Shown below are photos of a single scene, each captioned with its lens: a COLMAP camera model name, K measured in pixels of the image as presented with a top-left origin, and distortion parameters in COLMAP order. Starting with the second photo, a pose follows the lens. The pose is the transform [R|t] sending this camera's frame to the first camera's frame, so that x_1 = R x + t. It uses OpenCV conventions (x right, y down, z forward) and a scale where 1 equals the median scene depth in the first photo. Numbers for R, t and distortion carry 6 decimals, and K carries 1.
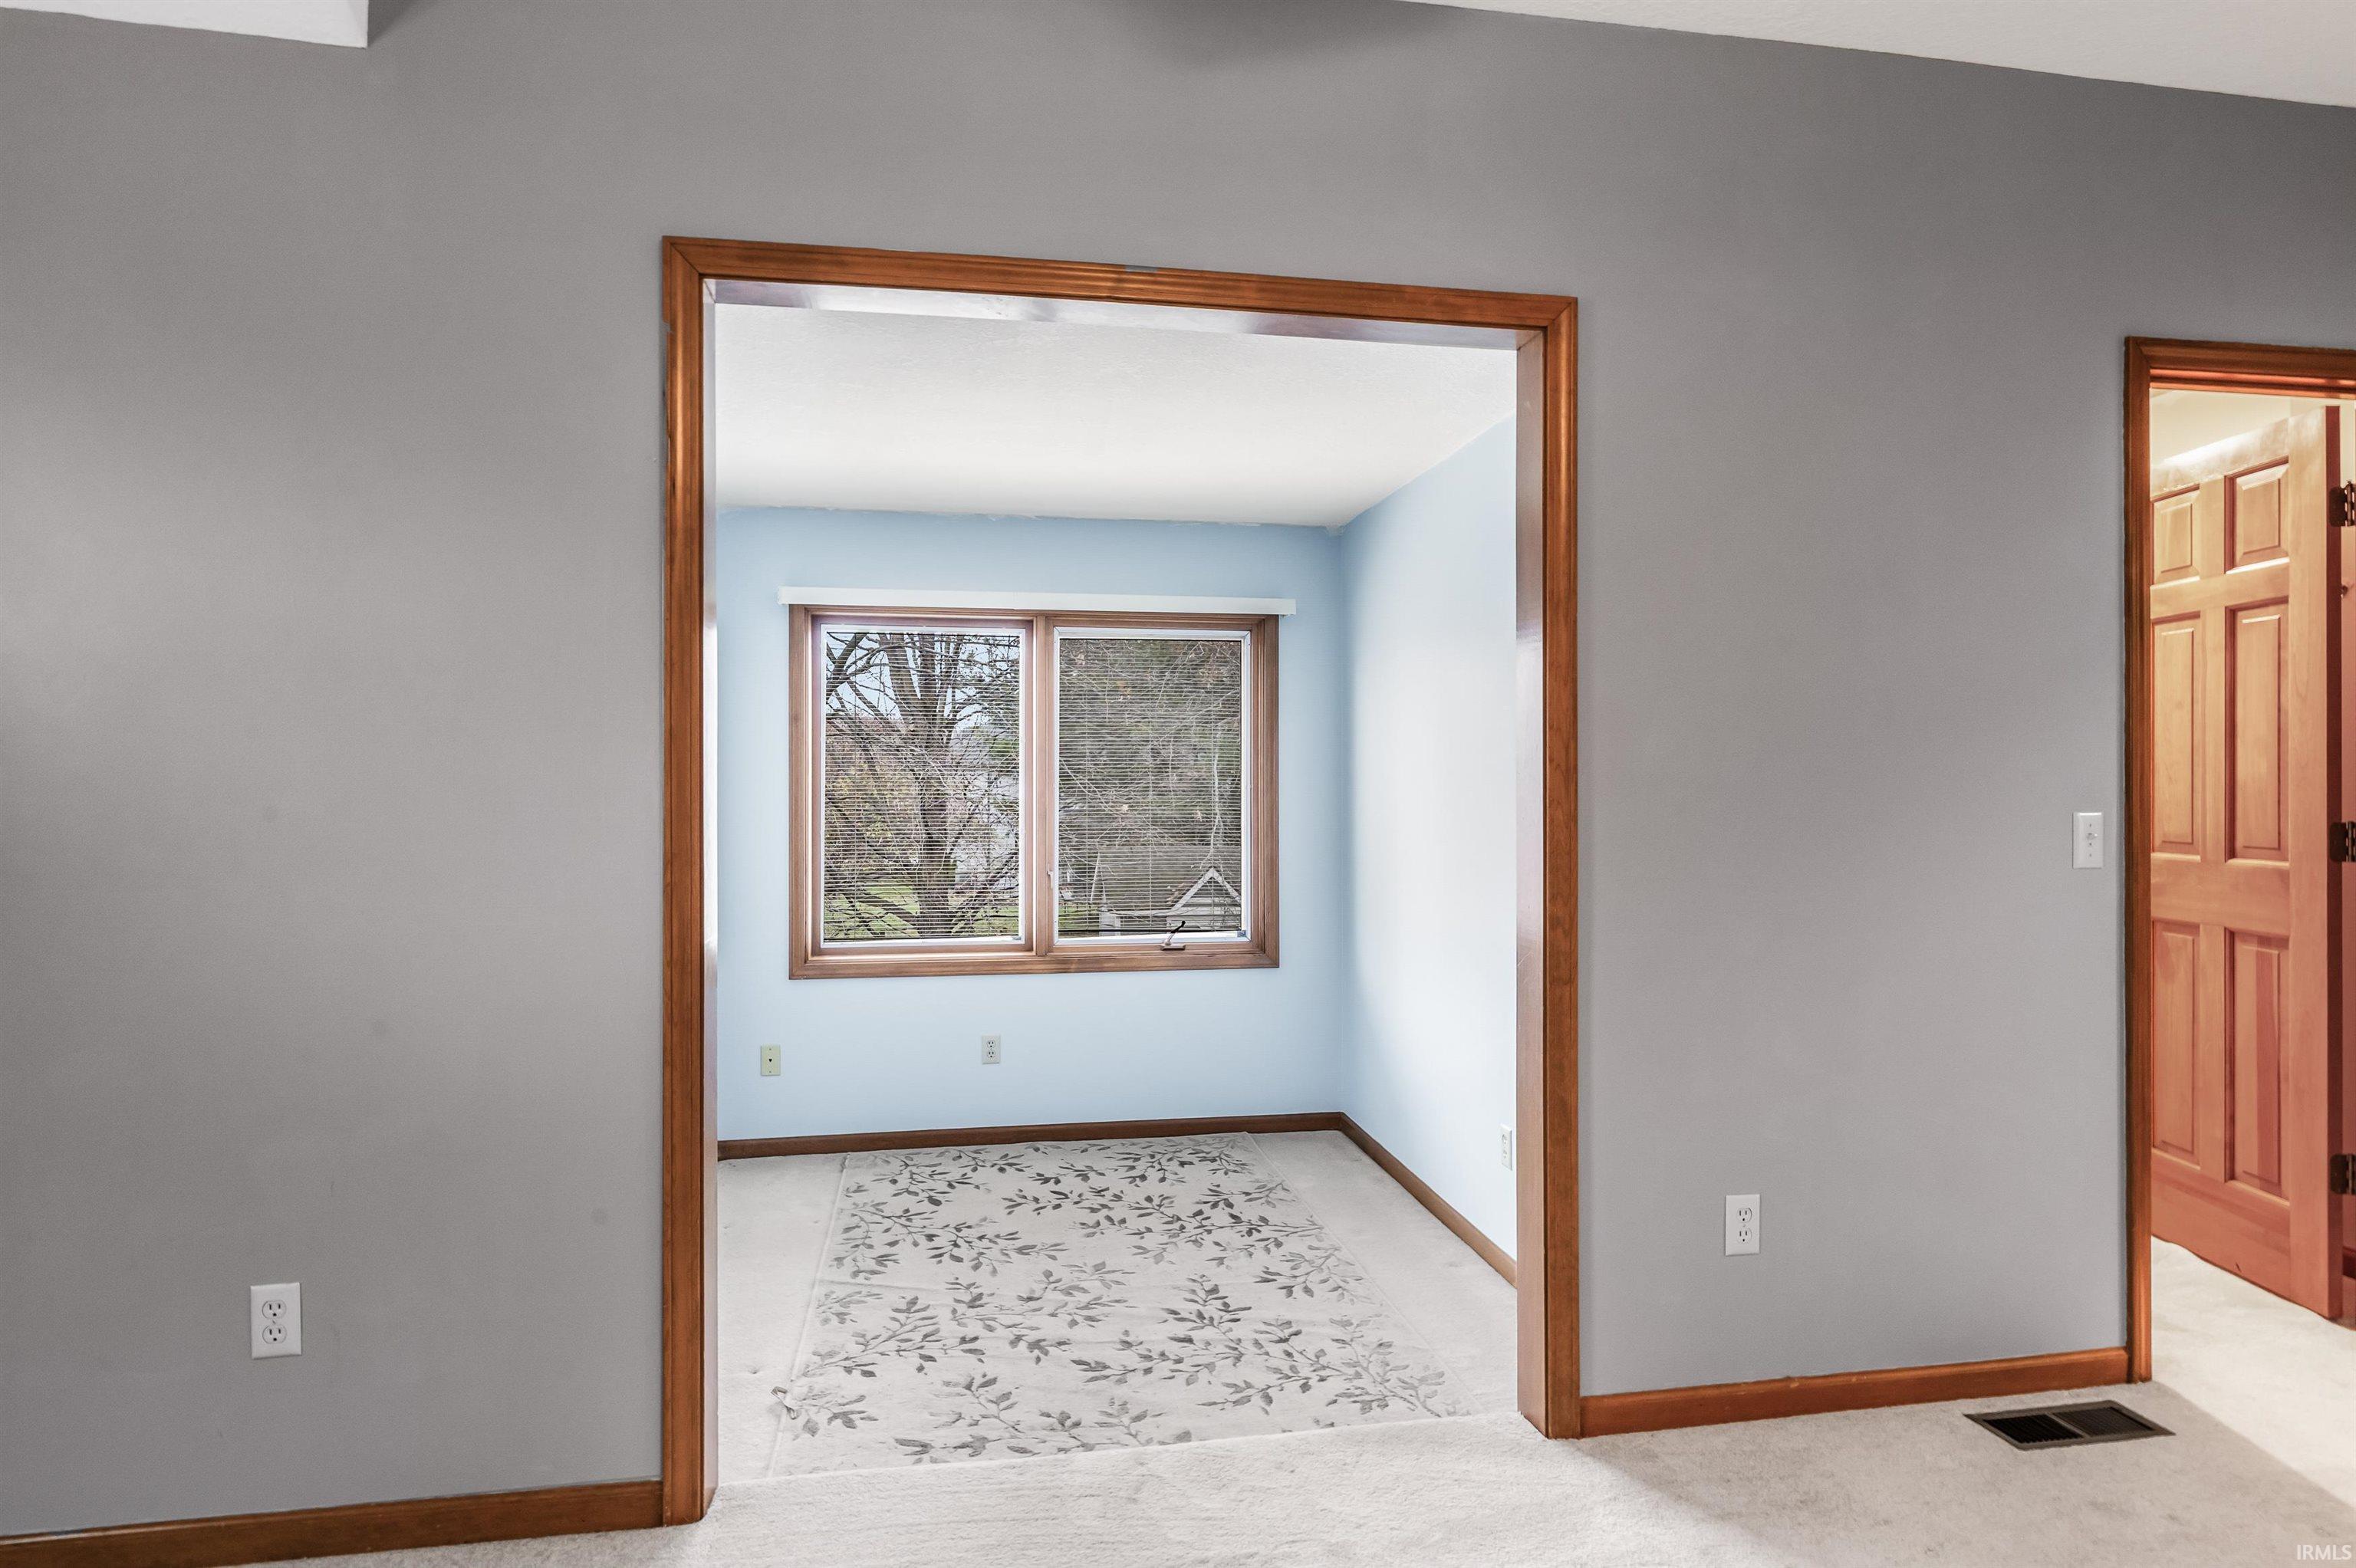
lens RADIAL K [[1324.7, 0, 1147.3], [0, 1324.7, 777.4], [0, 0, 1]] dist [-0.006779, 0.003040]
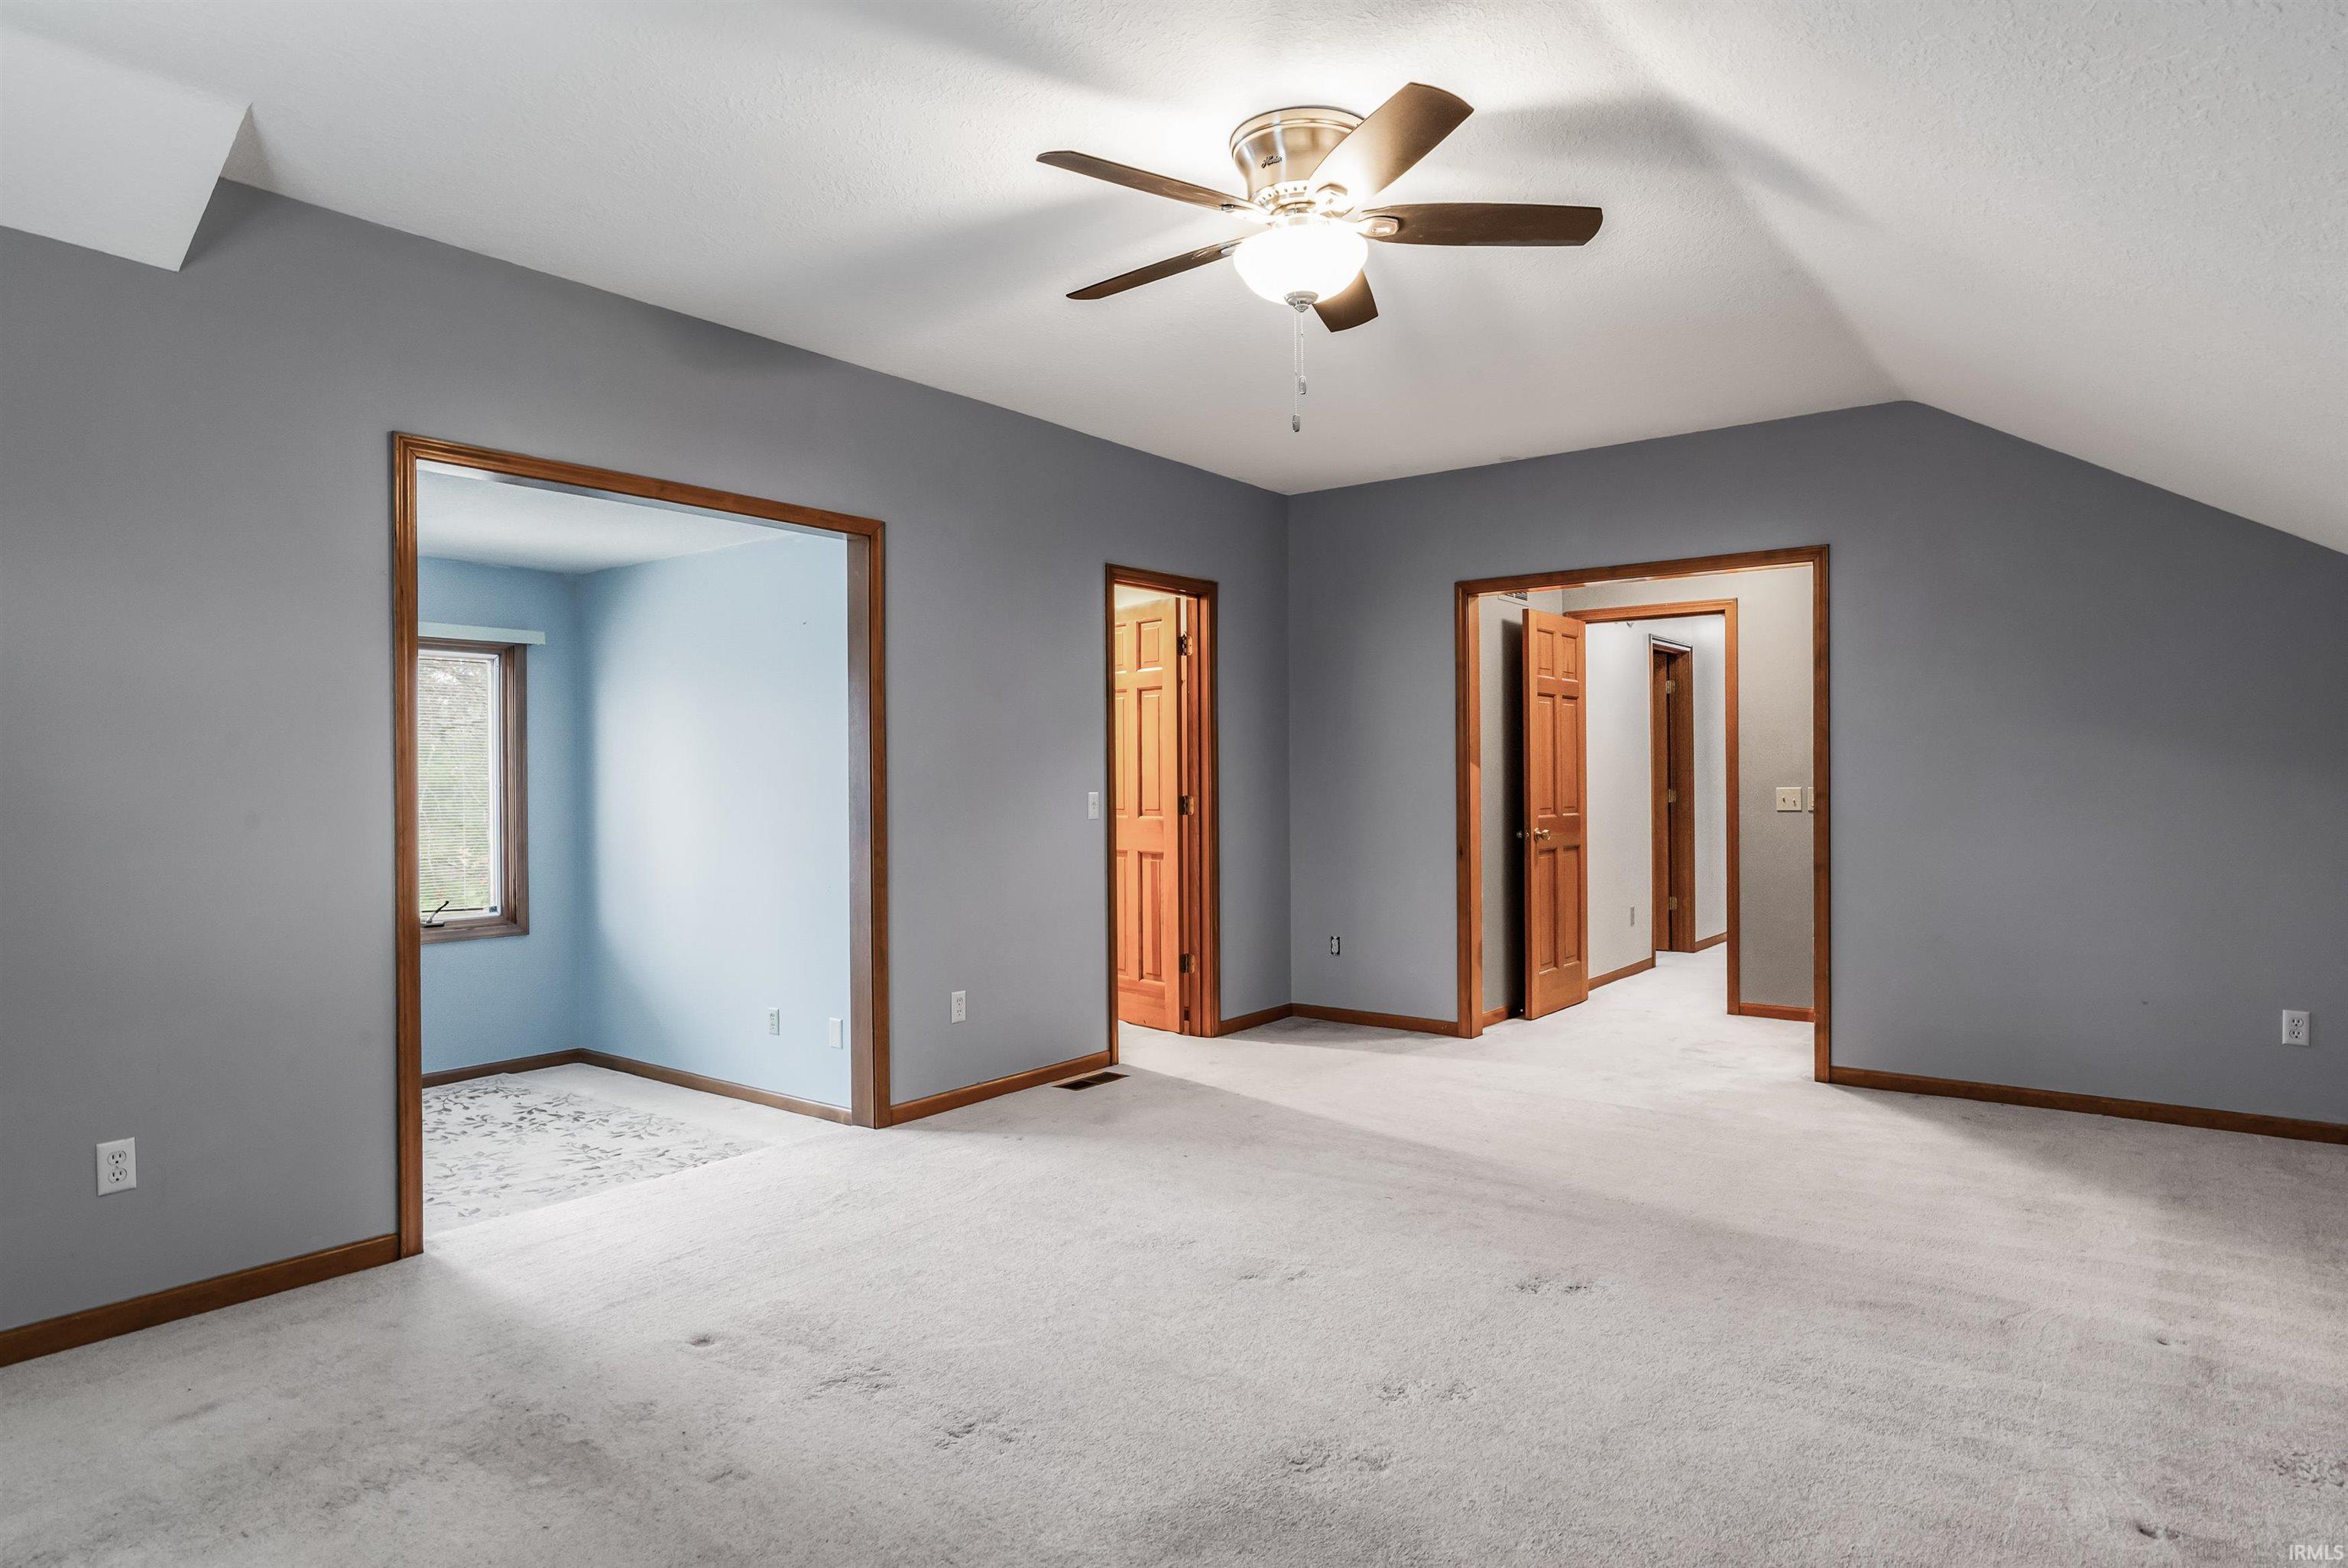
lens RADIAL K [[1320.2, 0, 1178.6], [0, 1320.2, 777.9], [0, 0, 1]] dist [-0.006779, 0.003040]
pose [[0.735545, -0.005907, 0.677450, -0.502452], [0.005103, 0.999982, 0.003179, -0.001472], [-0.677457, 0.001119, 0.735562, -0.519317]]
